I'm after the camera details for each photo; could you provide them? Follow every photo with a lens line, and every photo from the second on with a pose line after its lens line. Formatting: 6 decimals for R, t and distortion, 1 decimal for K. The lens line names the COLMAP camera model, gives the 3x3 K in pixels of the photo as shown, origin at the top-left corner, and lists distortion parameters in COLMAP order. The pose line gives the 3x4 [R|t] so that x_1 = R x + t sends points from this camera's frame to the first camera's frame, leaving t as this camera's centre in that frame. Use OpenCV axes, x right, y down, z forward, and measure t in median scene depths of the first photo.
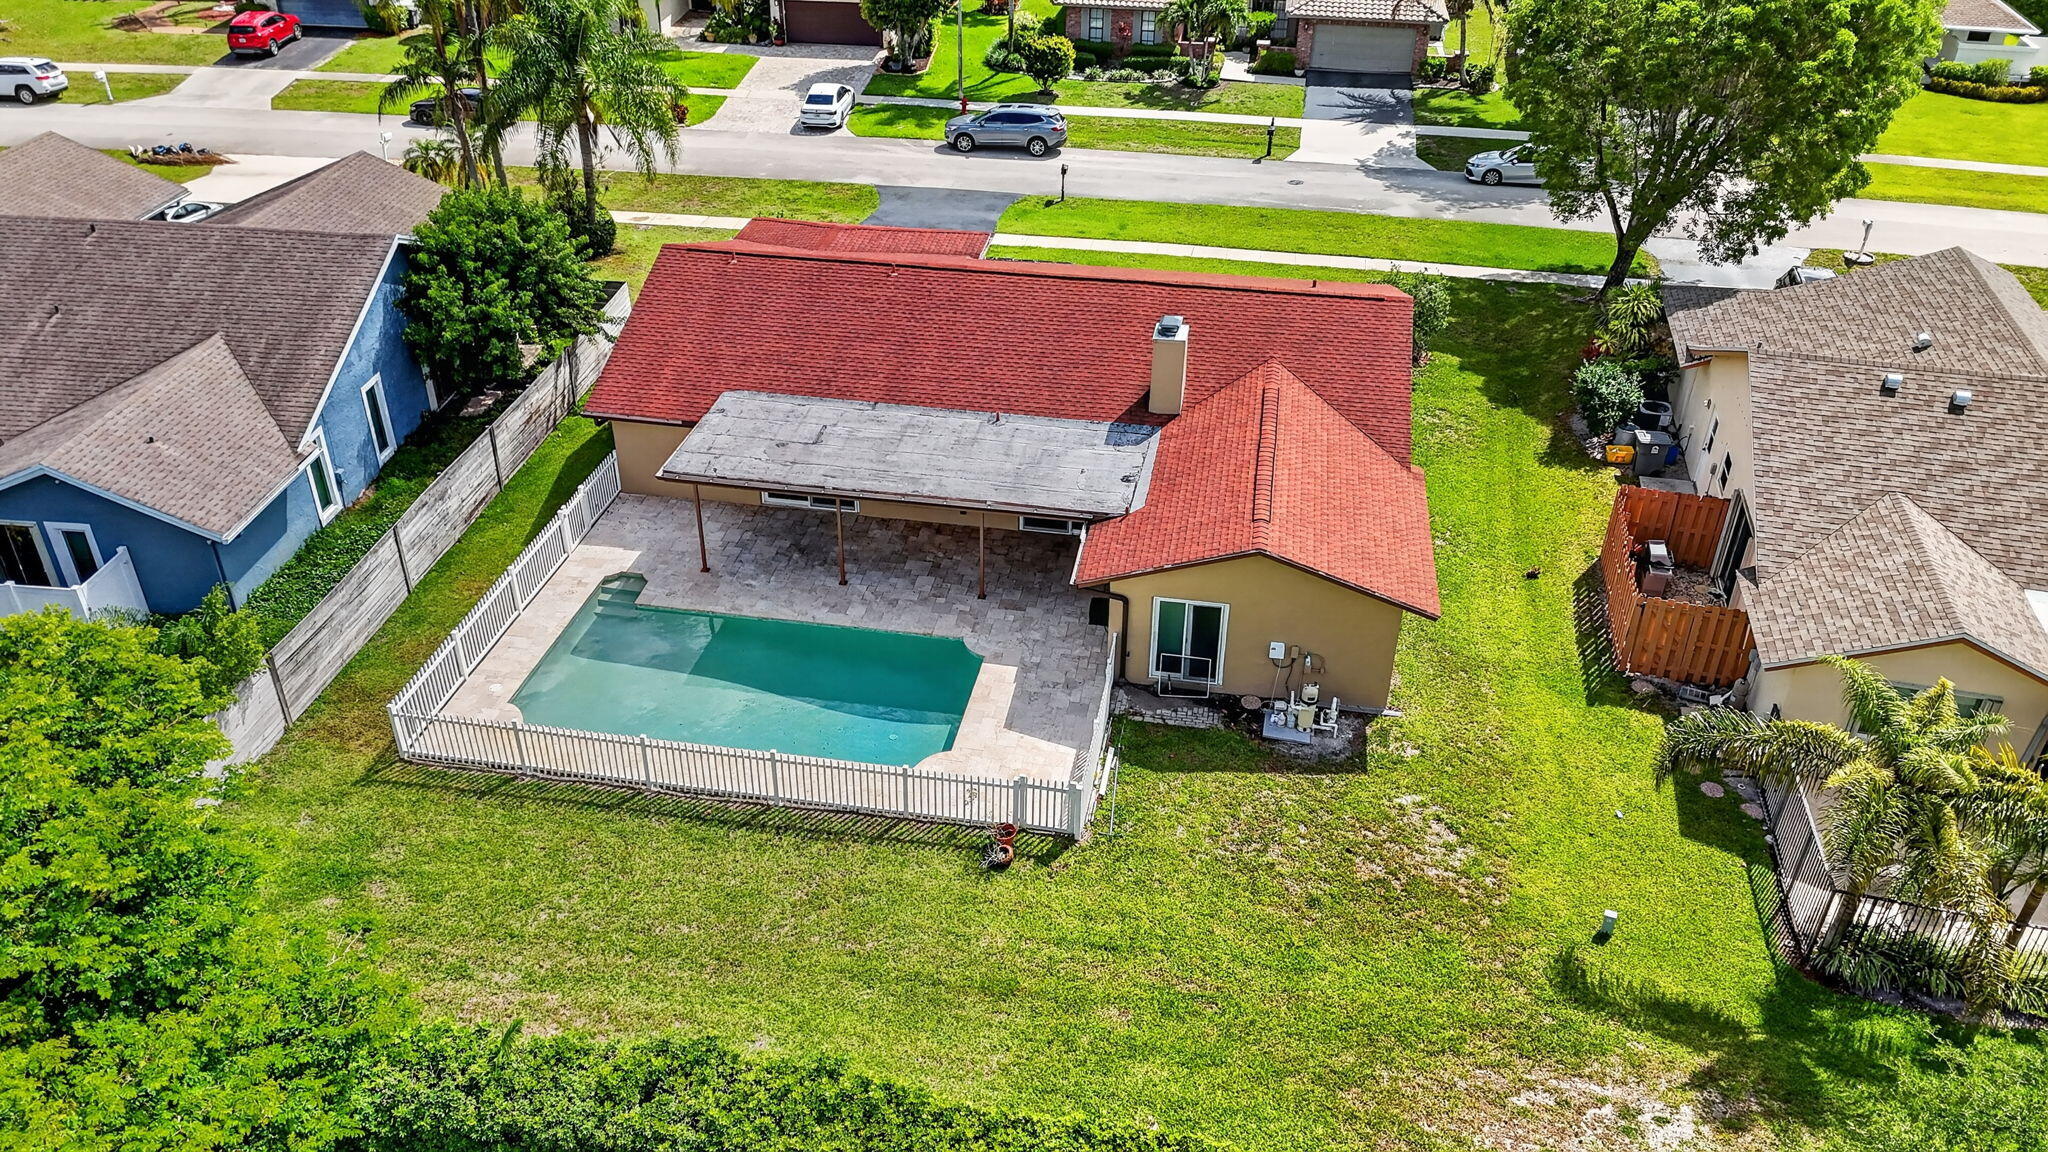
lens RADIAL K [[1505.6, 0, 1024.0], [0, 1505.6, 576.0], [0, 0, 1]] dist [0.080571, -0.077304]
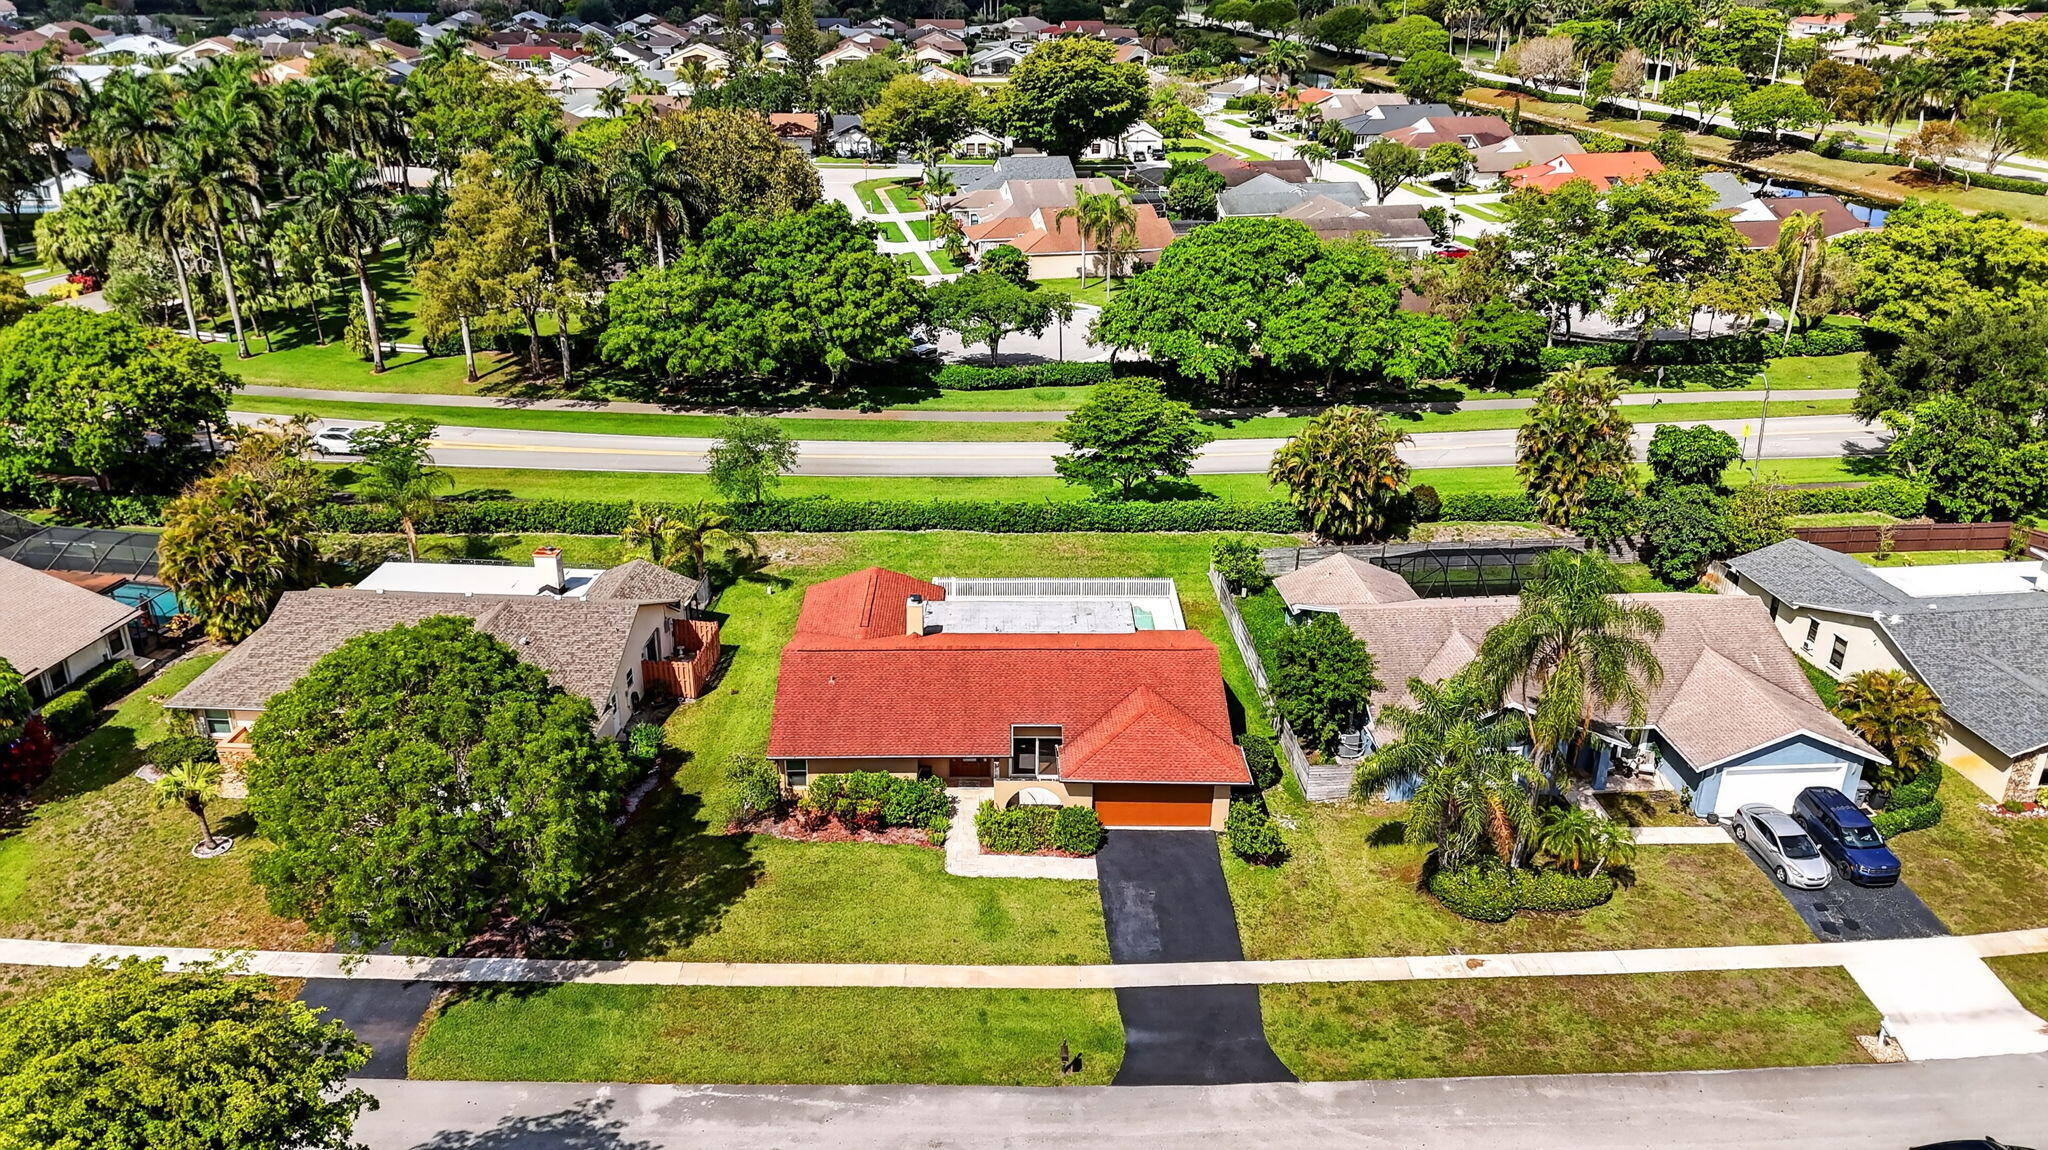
lens RADIAL K [[1505.6, 0, 1024.0], [0, 1505.6, 575.0], [0, 0, 1]] dist [0.080571, -0.077304]
pose [[-0.981013, 0.066979, -0.182010, 0.268537], [-0.111158, 0.574851, 0.810673, -1.592754], [0.158927, 0.815512, -0.556490, 1.836063]]
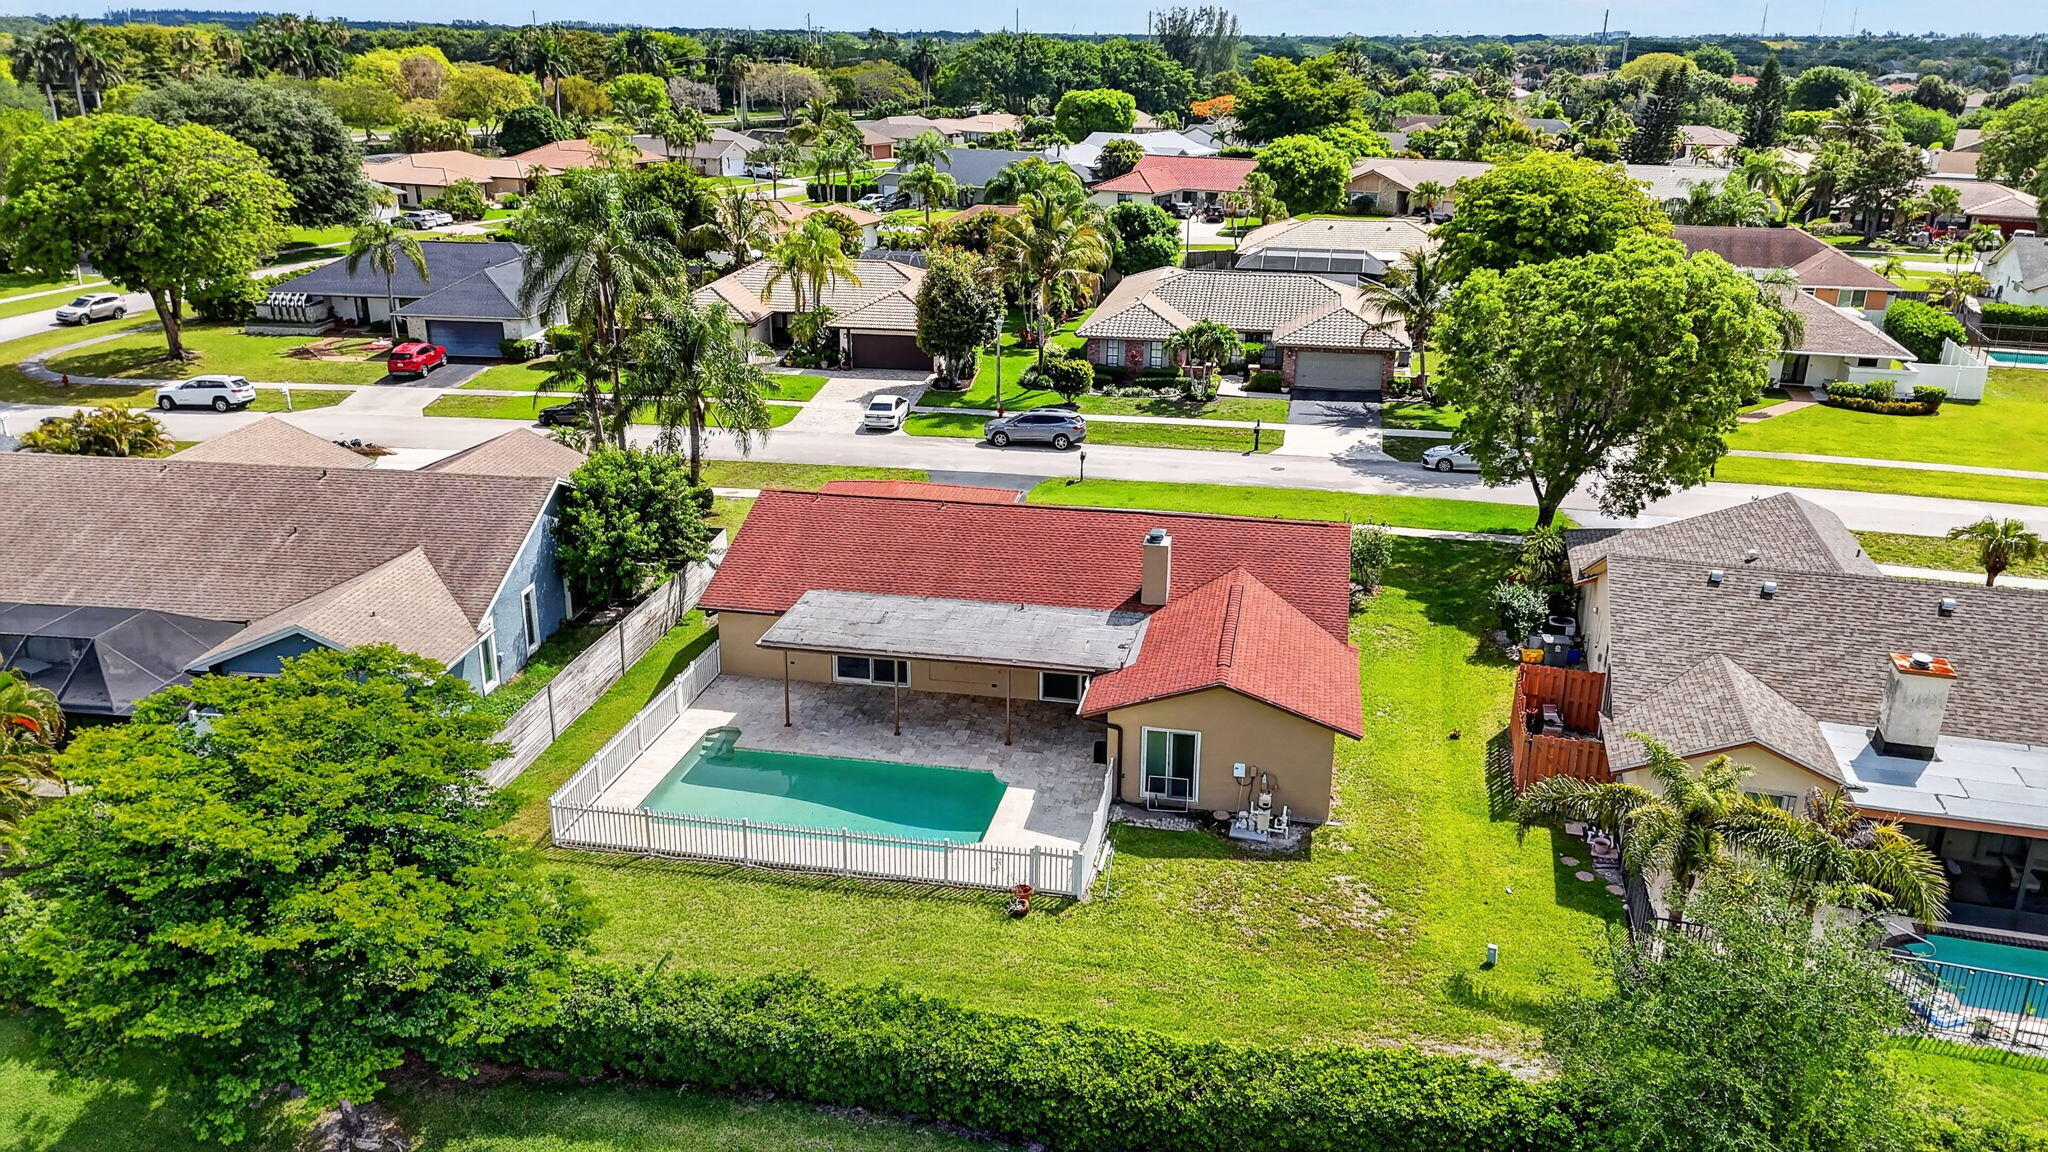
lens RADIAL K [[1505.2, 0, 1027.0], [0, 1505.2, 570.6], [0, 0, 1]] dist [0.117114, -0.174443]
pose [[0.999764, 0.003588, -0.021423, 0.011849], [-0.008320, 0.974303, -0.225086, 0.132138], [0.020065, 0.225211, 0.974103, -0.214223]]
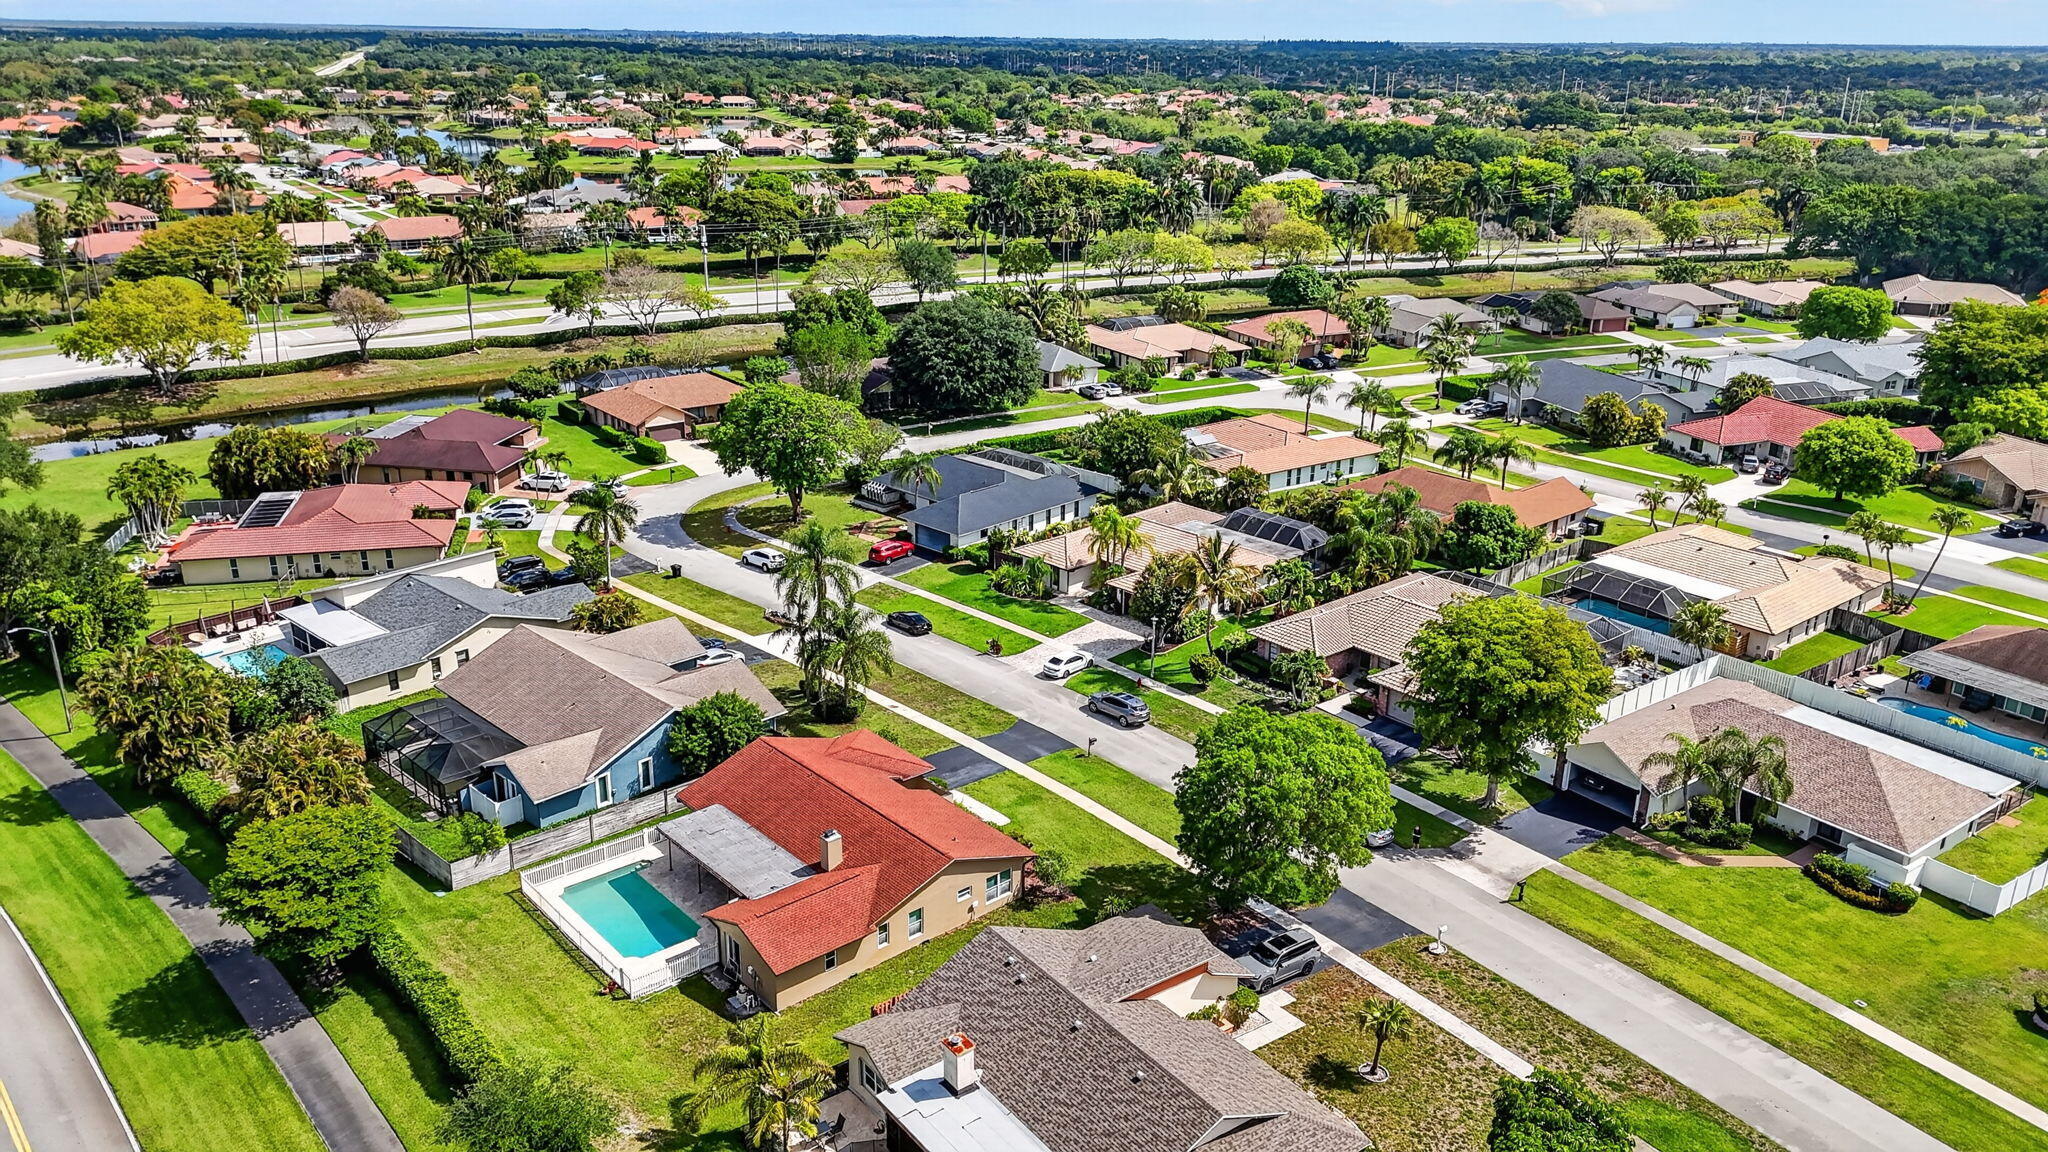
lens RADIAL K [[1505.5, 0, 1024.0], [0, 1505.5, 576.0], [0, 0, 1]] dist [0.135107, -0.175756]
pose [[0.769043, 0.210969, -0.603377, 1.449332], [-0.343529, 0.932462, -0.111817, -0.328779], [0.539036, 0.293270, 0.789577, -0.717365]]
